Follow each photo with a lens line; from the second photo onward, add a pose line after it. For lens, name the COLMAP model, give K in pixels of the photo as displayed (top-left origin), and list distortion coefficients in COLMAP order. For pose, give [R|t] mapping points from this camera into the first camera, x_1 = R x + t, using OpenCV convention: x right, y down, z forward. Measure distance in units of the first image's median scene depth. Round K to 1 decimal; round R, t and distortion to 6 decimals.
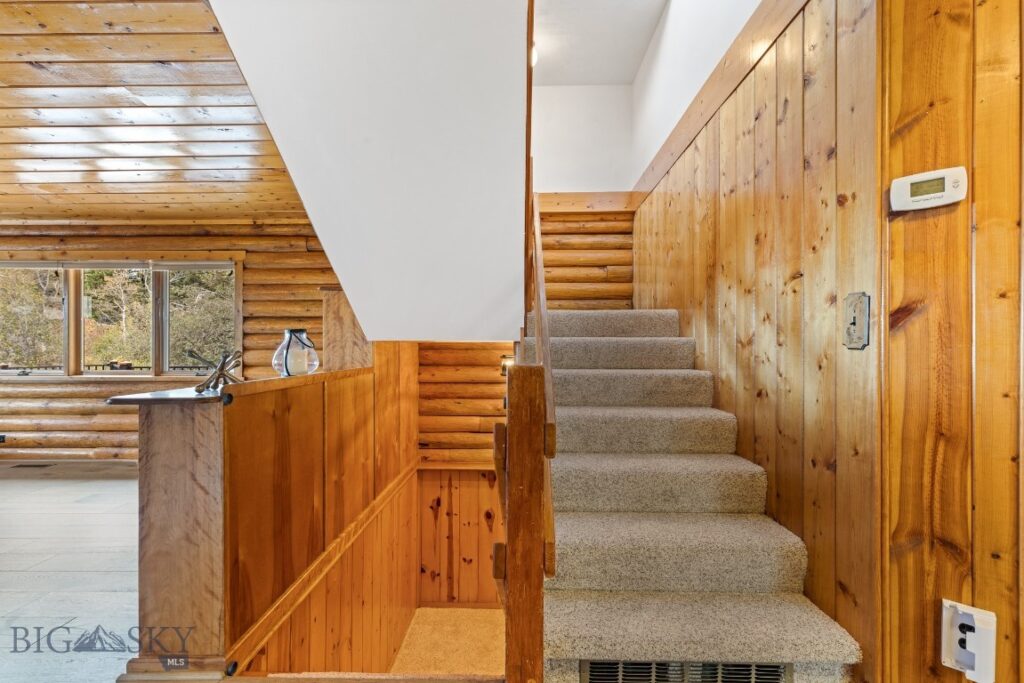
lens RADIAL K [[460.7, 0, 512.9], [0, 460.7, 342.1], [0, 0, 1]] dist [0.010965, -0.000365]
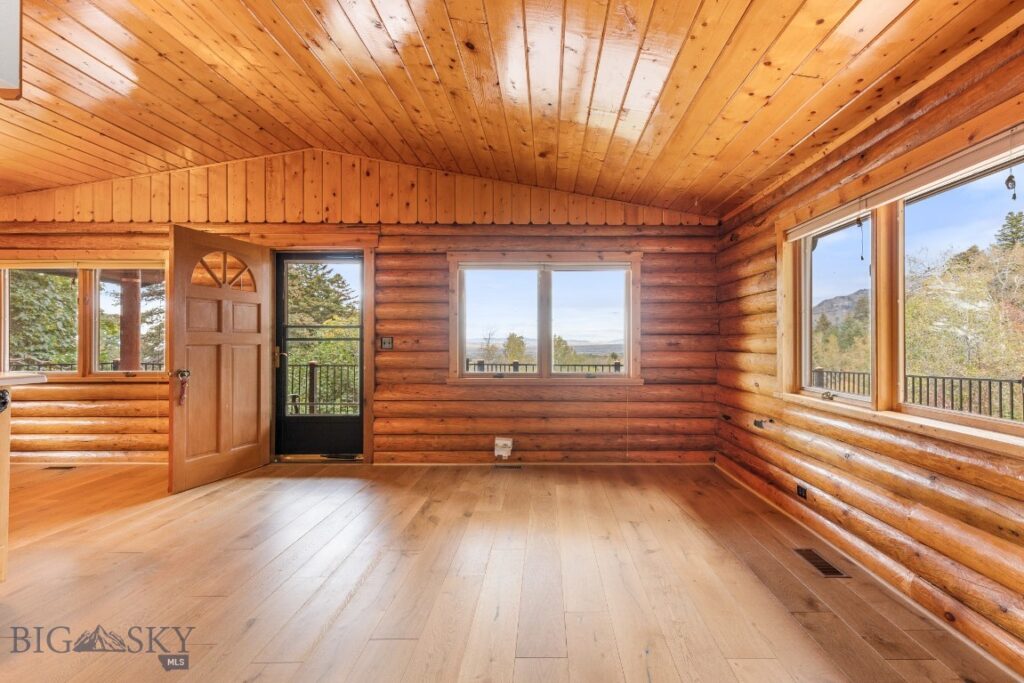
lens RADIAL K [[460.7, 0, 512.9], [0, 460.7, 342.1], [0, 0, 1]] dist [0.010965, -0.000365]
pose [[-0.565271, -0.002850, -0.824900, -0.293347], [0.007122, 0.999940, -0.008335, -0.002661], [0.824874, -0.010587, -0.565217, 0.964317]]
